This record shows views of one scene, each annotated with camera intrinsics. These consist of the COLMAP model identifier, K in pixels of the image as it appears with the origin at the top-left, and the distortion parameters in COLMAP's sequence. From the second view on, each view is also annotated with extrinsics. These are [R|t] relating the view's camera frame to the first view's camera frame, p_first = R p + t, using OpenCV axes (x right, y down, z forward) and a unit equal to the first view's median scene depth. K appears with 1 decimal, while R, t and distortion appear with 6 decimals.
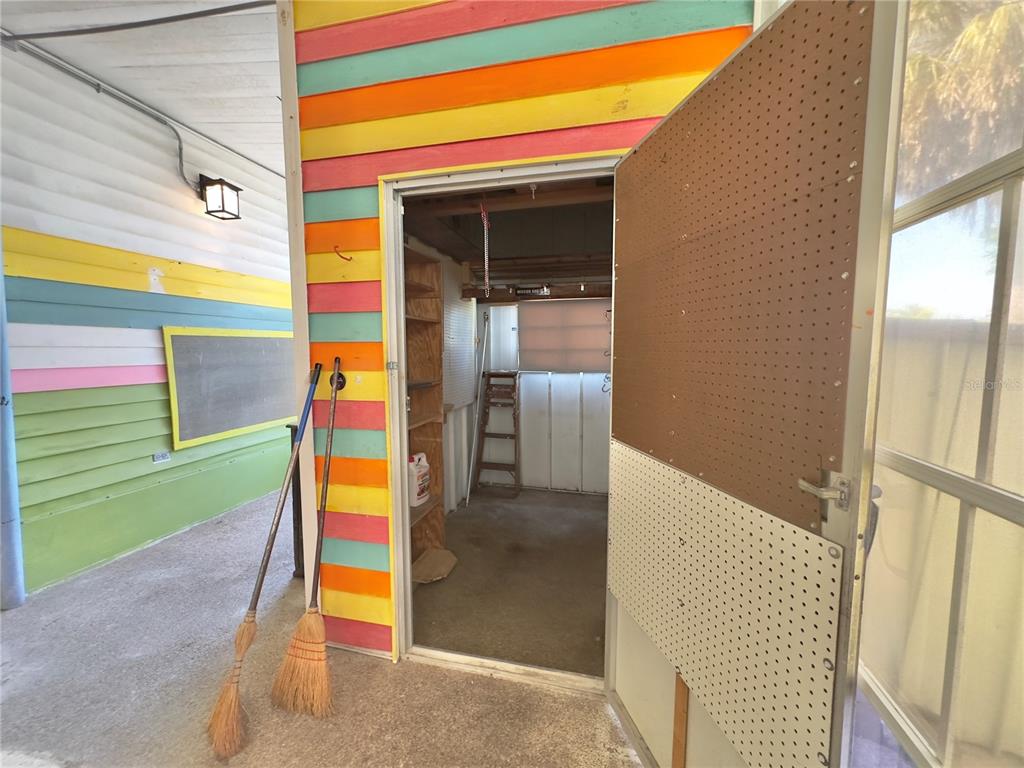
lens RADIAL K [[412.4, 0, 509.8], [0, 412.4, 391.9], [0, 0, 1]] dist [-0.002343, 0.001376]
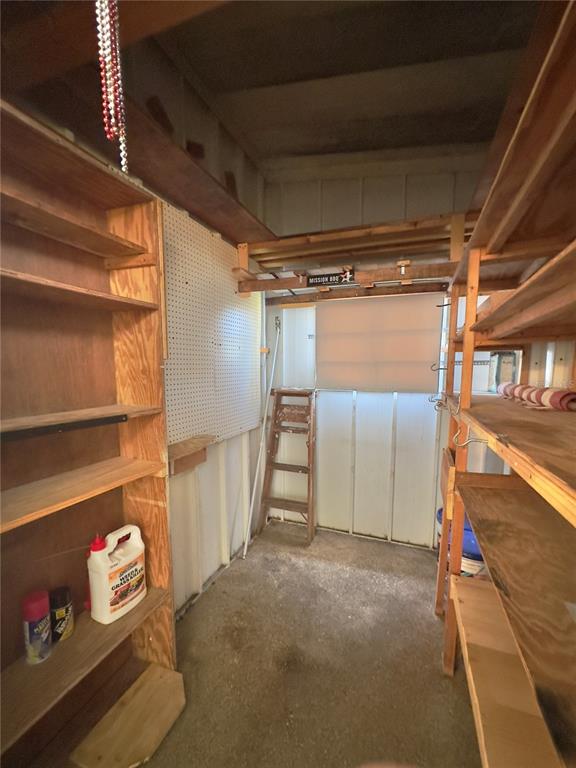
lens RADIAL K [[309.3, 0, 297.0], [0, 309.3, 404.8], [0, 0, 1]] dist [-0.002343, 0.001376]
pose [[0.993928, 0.022829, -0.107635, 0.052146], [-0.020745, 0.999576, 0.020442, -0.031385], [0.108056, -0.018085, 0.993980, 0.399840]]
